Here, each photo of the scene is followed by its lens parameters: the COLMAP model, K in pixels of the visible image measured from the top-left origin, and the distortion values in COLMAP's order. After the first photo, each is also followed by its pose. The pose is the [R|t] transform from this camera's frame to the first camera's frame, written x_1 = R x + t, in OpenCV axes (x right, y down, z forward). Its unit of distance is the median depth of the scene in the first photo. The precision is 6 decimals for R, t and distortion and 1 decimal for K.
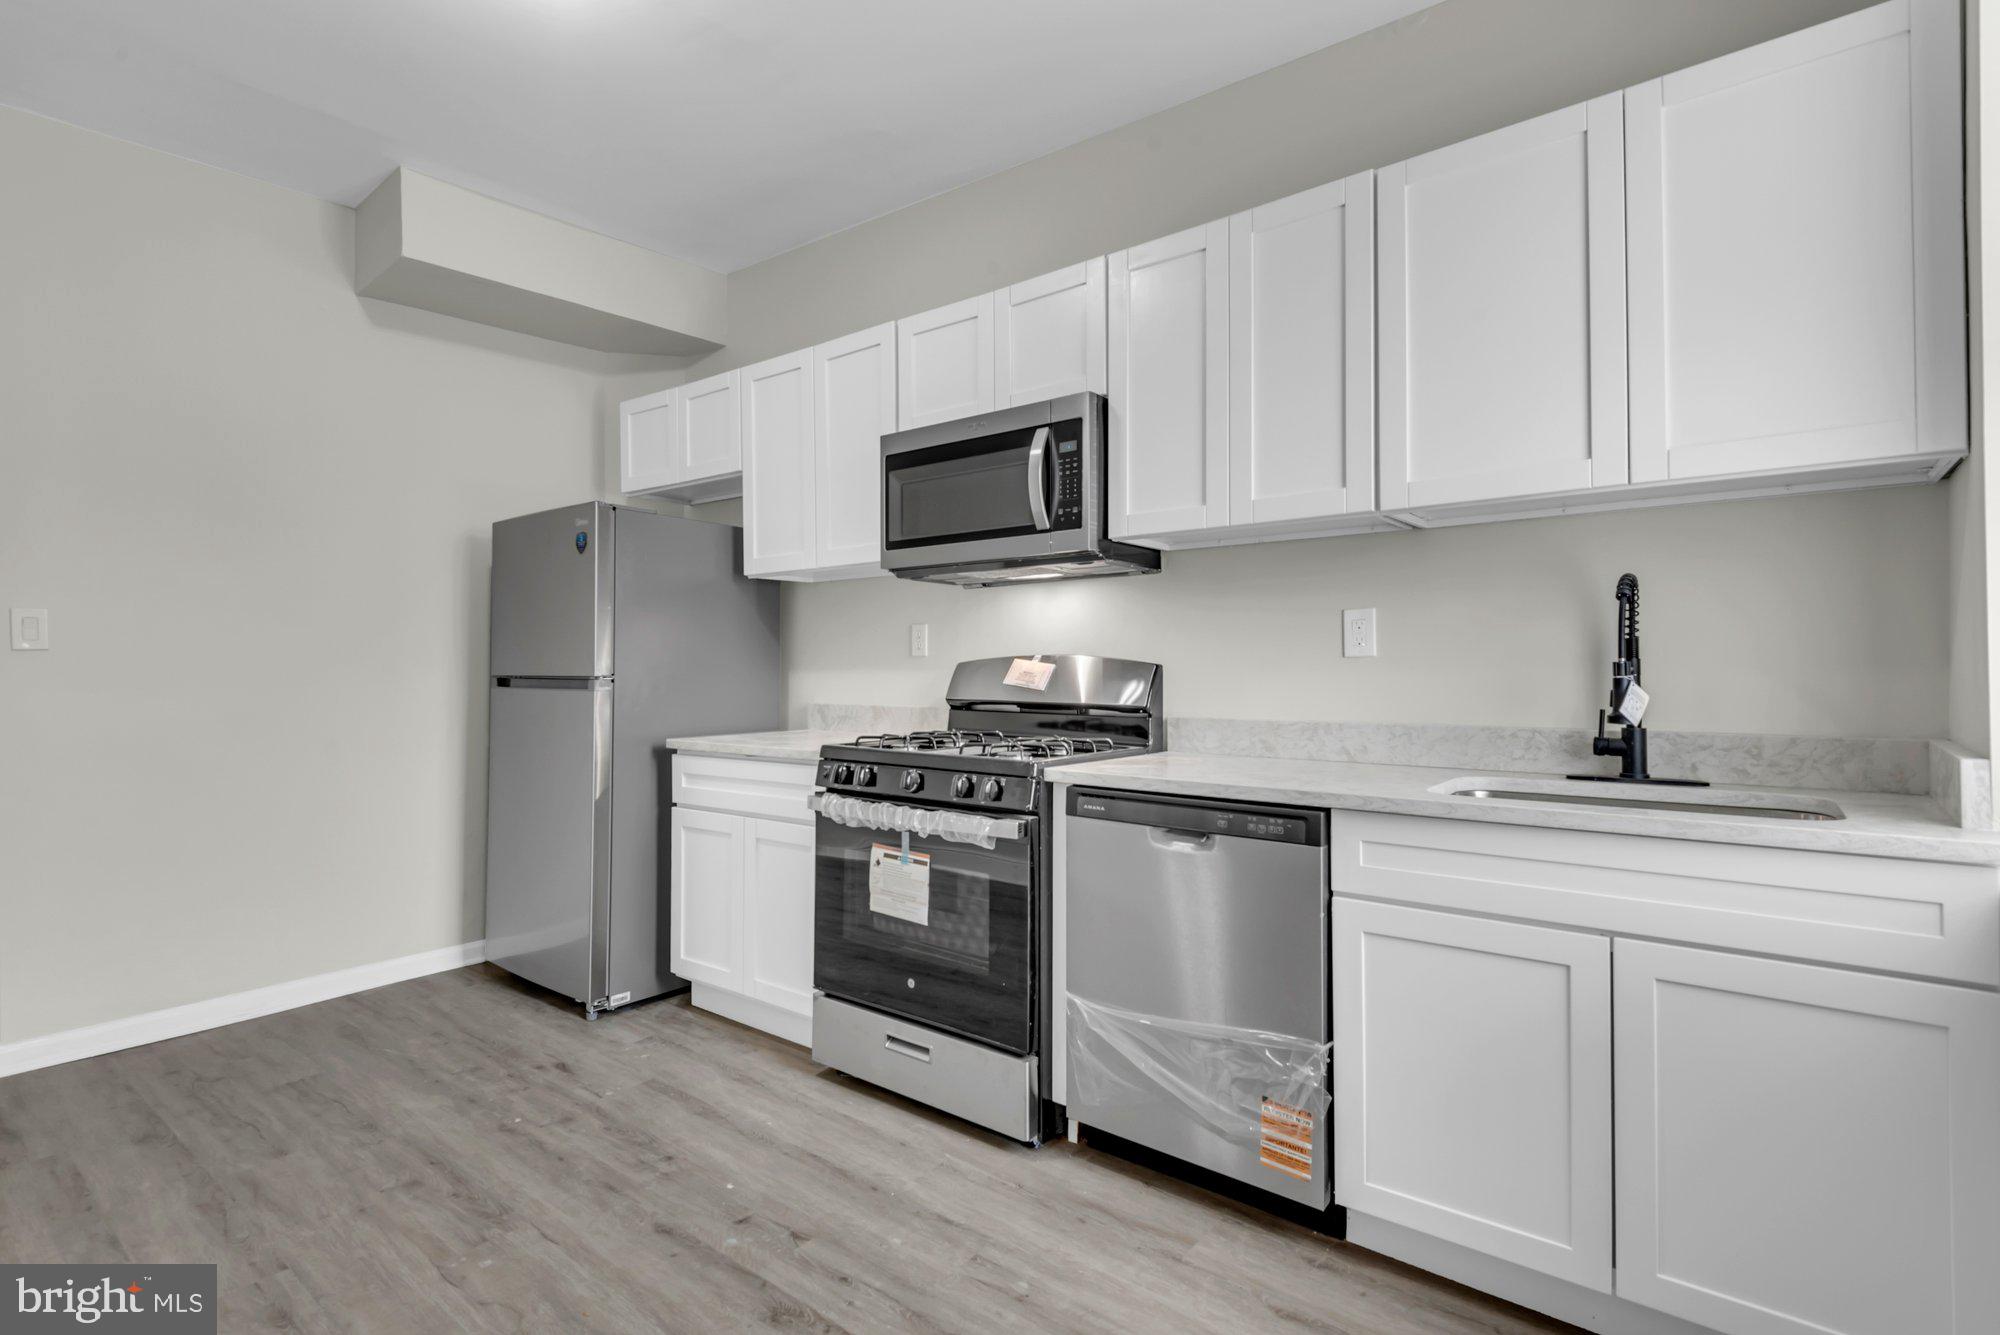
lens RADIAL K [[950.3, 0, 988.4], [0, 950.3, 660.8], [0, 0, 1]] dist [0.033721, -0.024281]
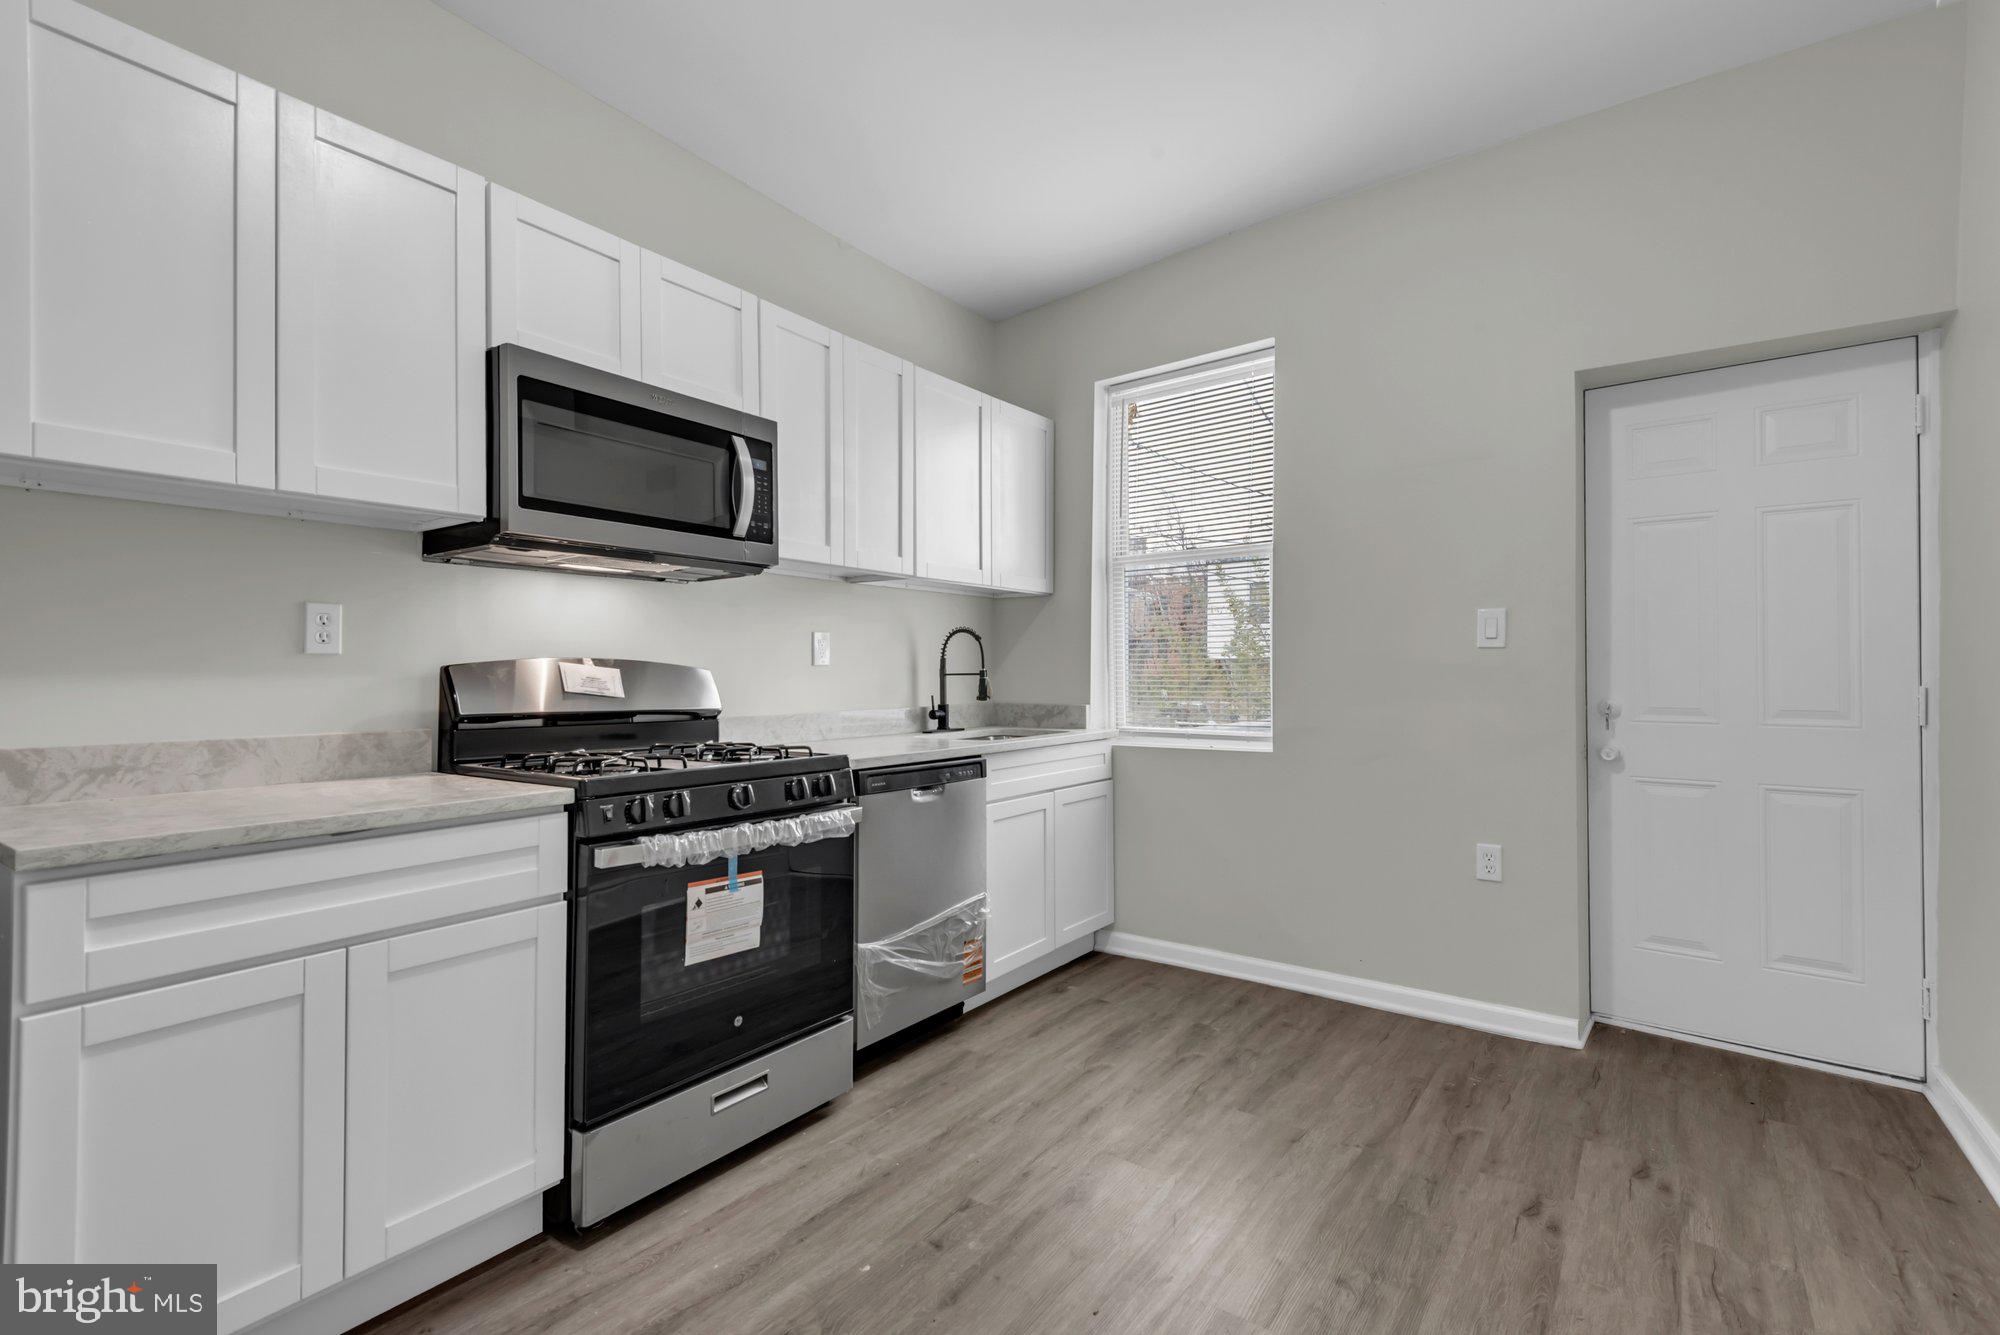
lens RADIAL K [[916.2, 0, 985.7], [0, 916.2, 658.6], [0, 0, 1]] dist [0.033333, -0.015965]
pose [[-0.044163, 0.018437, 0.998854, -0.946556], [-0.006944, 0.999800, -0.018761, 0.009468], [-0.999000, -0.007765, -0.044026, 0.787276]]
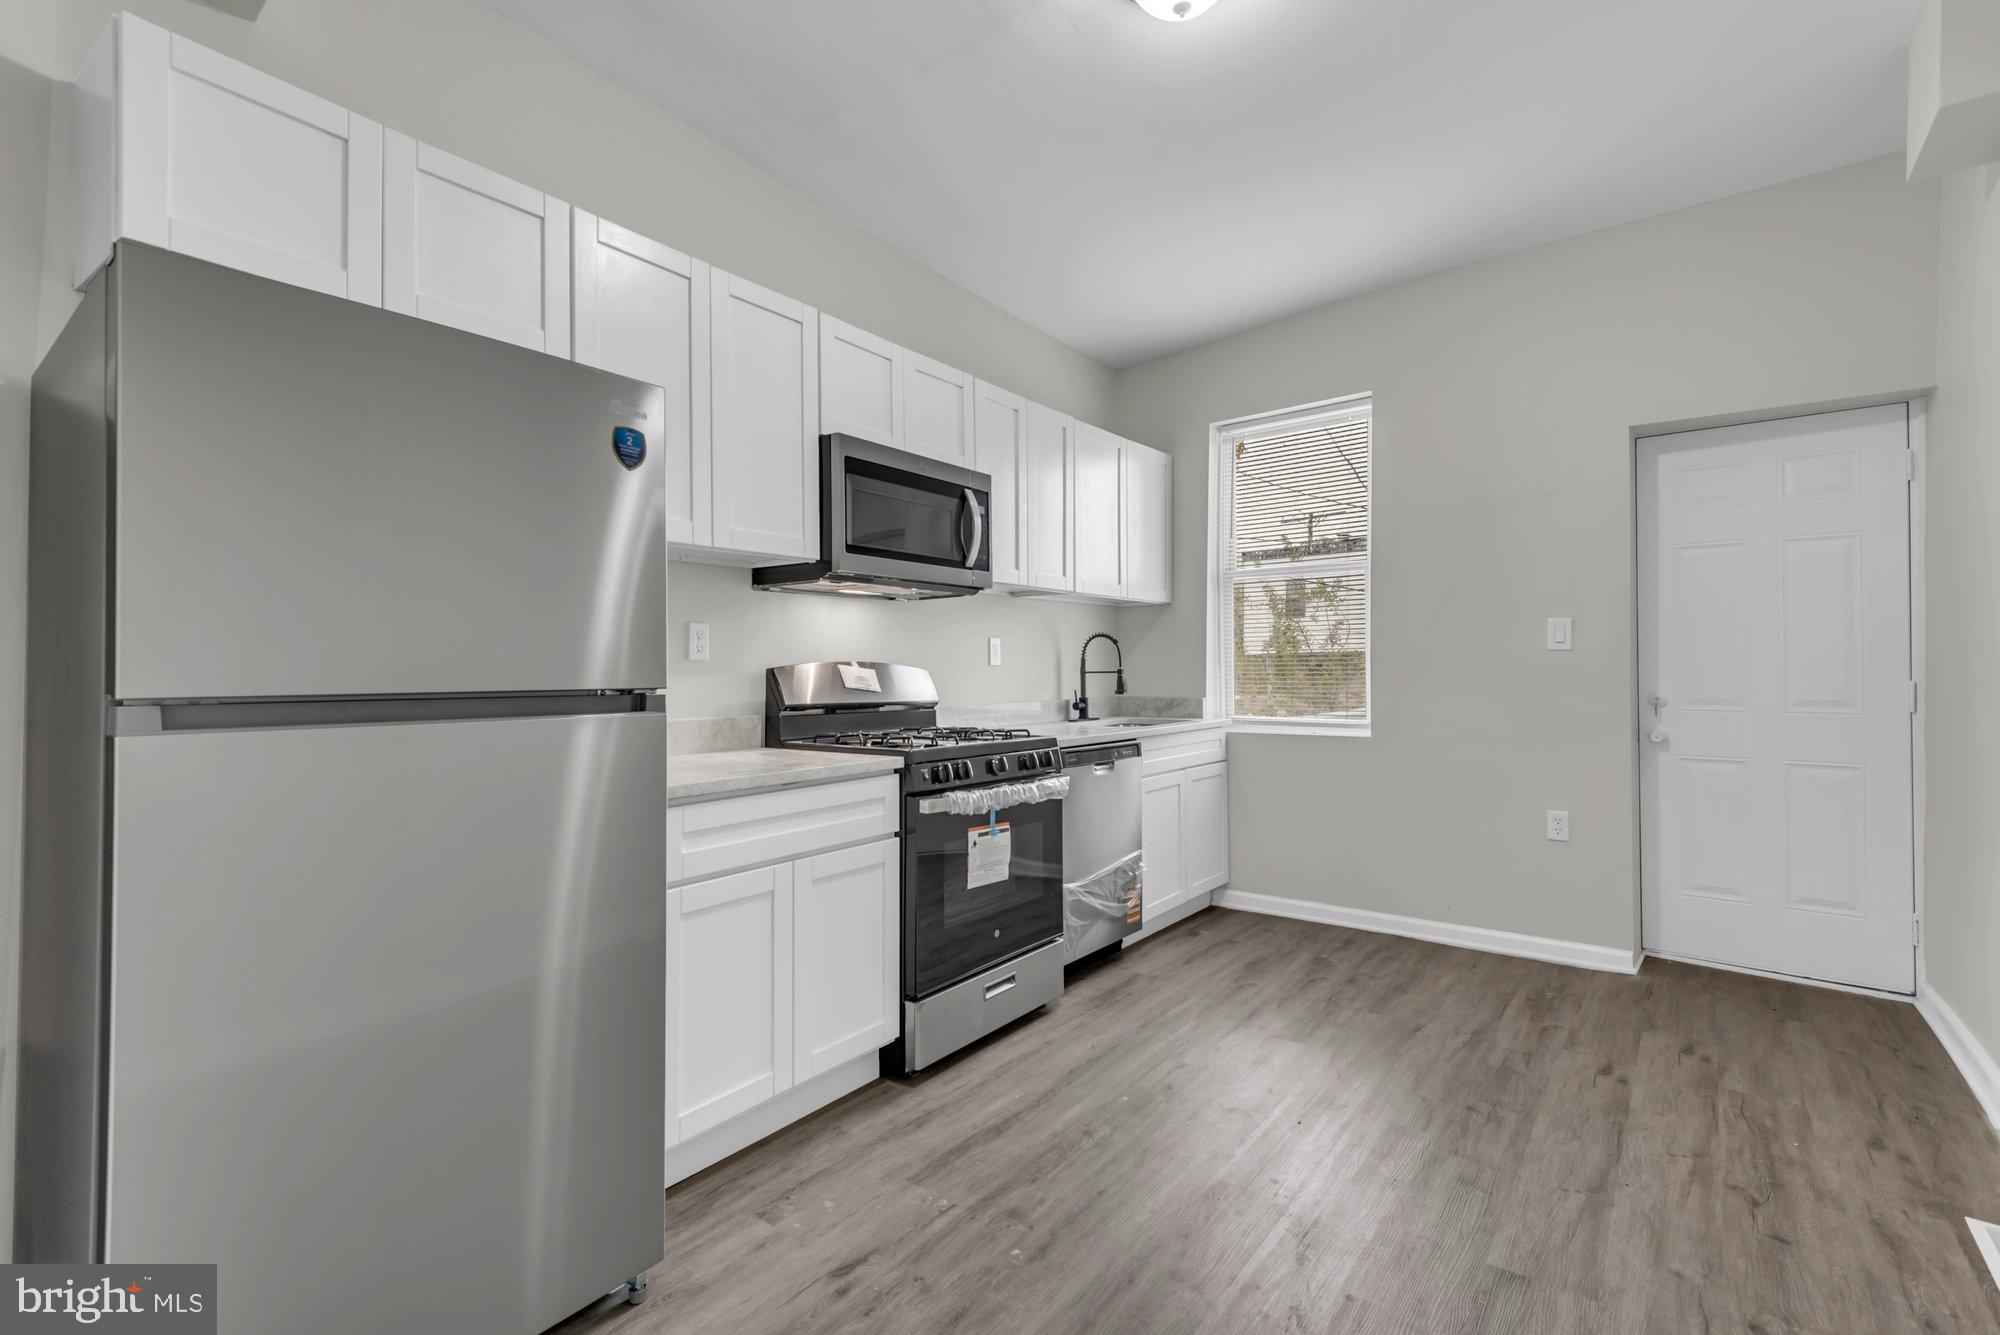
lens RADIAL K [[919.2, 0, 992.4], [0, 919.2, 654.4], [0, 0, 1]] dist [0.043121, -0.021490]
pose [[-0.028003, 0.017263, 0.999459, -1.223470], [-0.004466, 0.999839, -0.017395, 0.004908], [-0.999598, -0.004950, -0.027922, 1.014690]]
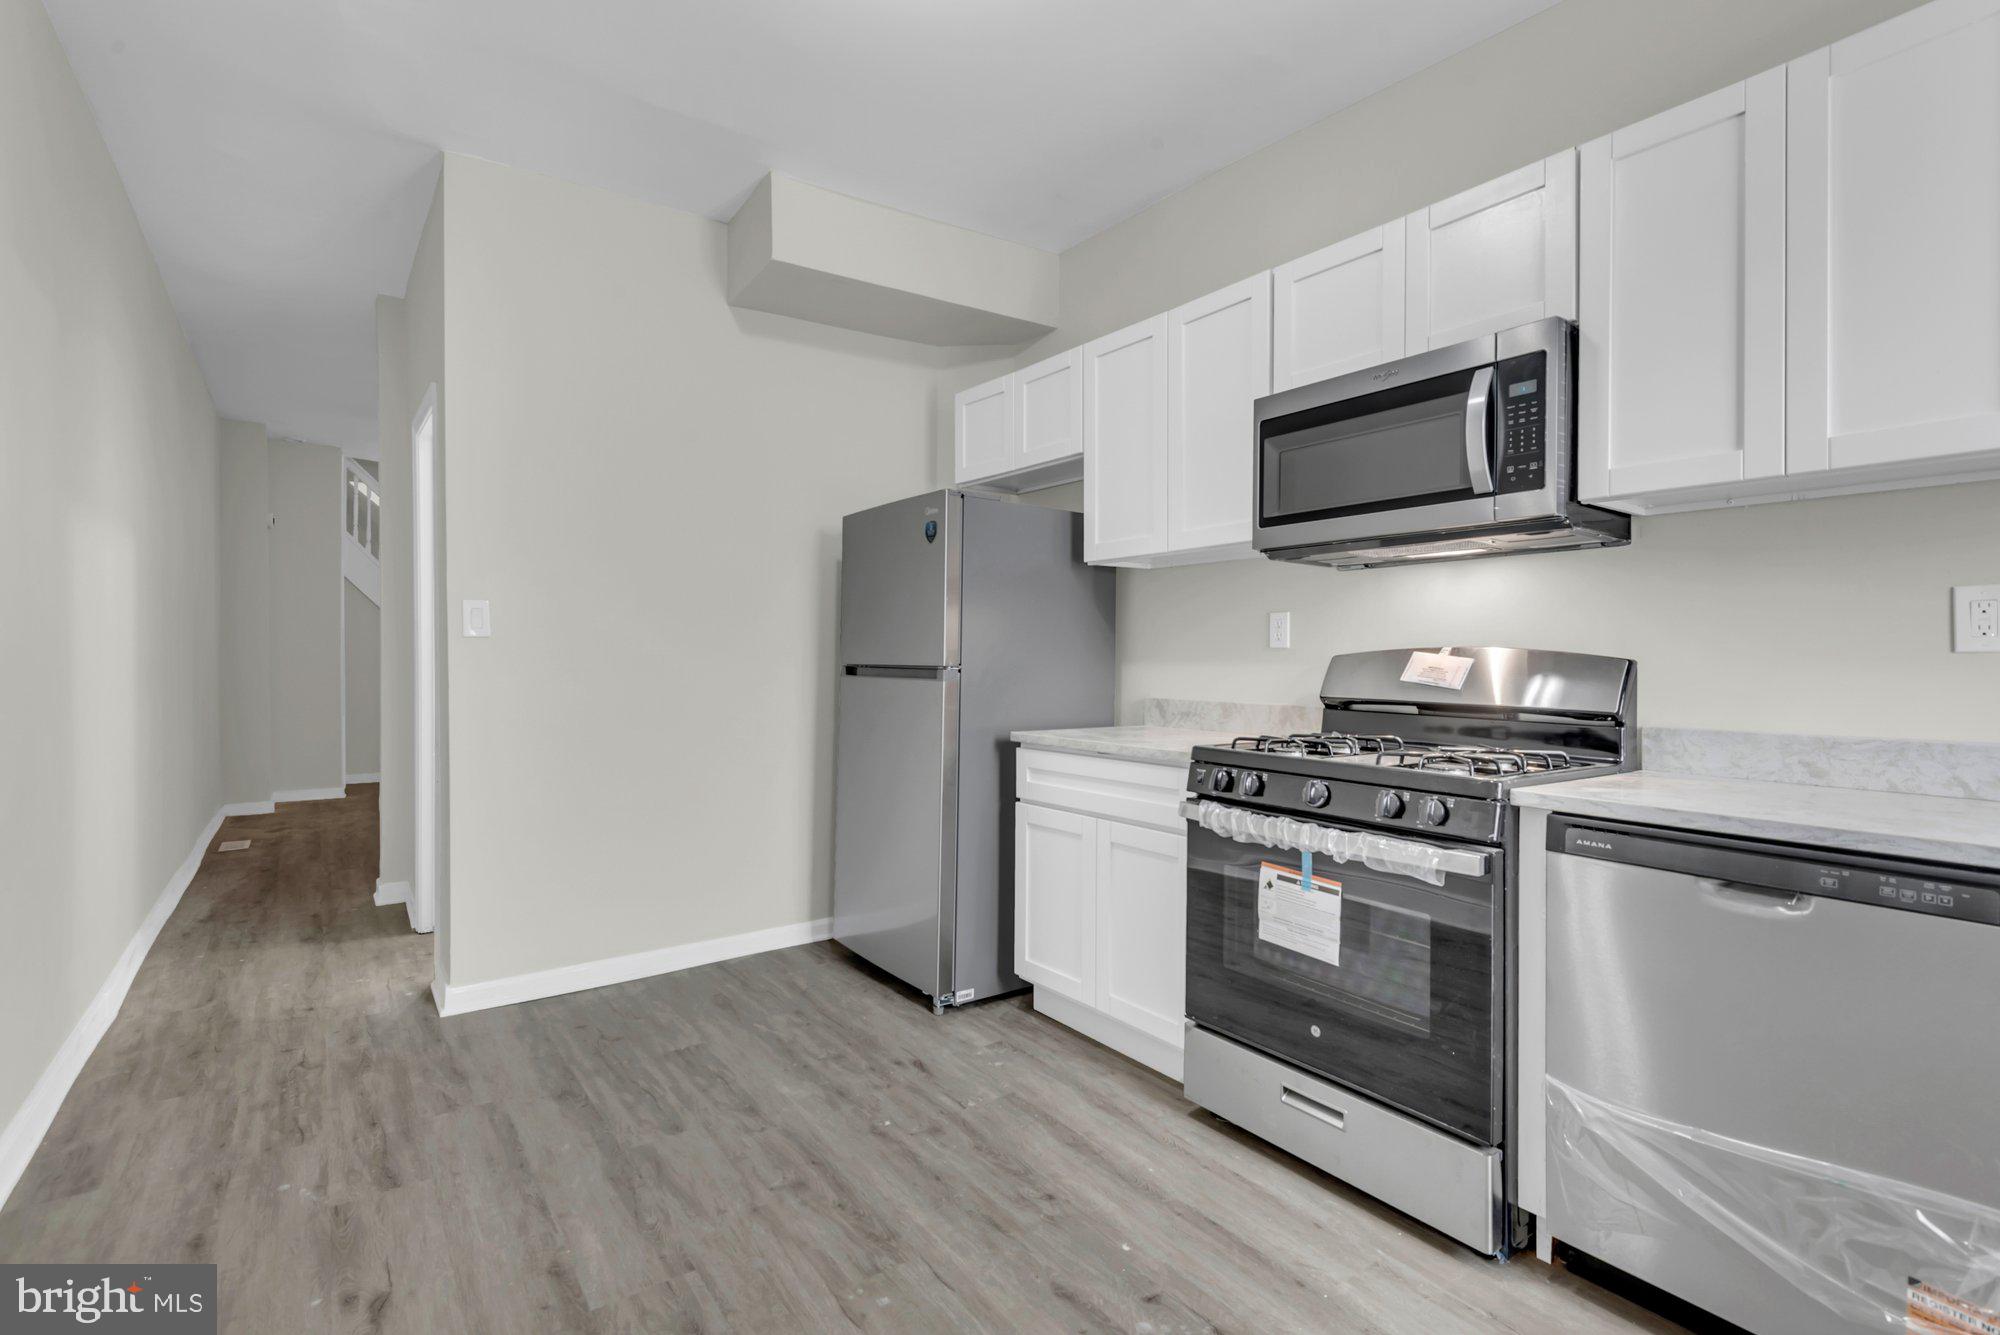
lens RADIAL K [[919.2, 0, 992.4], [0, 919.2, 654.4], [0, 0, 1]] dist [0.043121, -0.021490]
pose [[0.964535, 0.007121, -0.263859, -0.139452], [-0.006547, 0.999974, 0.003055, 0.000663], [0.263874, -0.001219, 0.964556, 0.119452]]
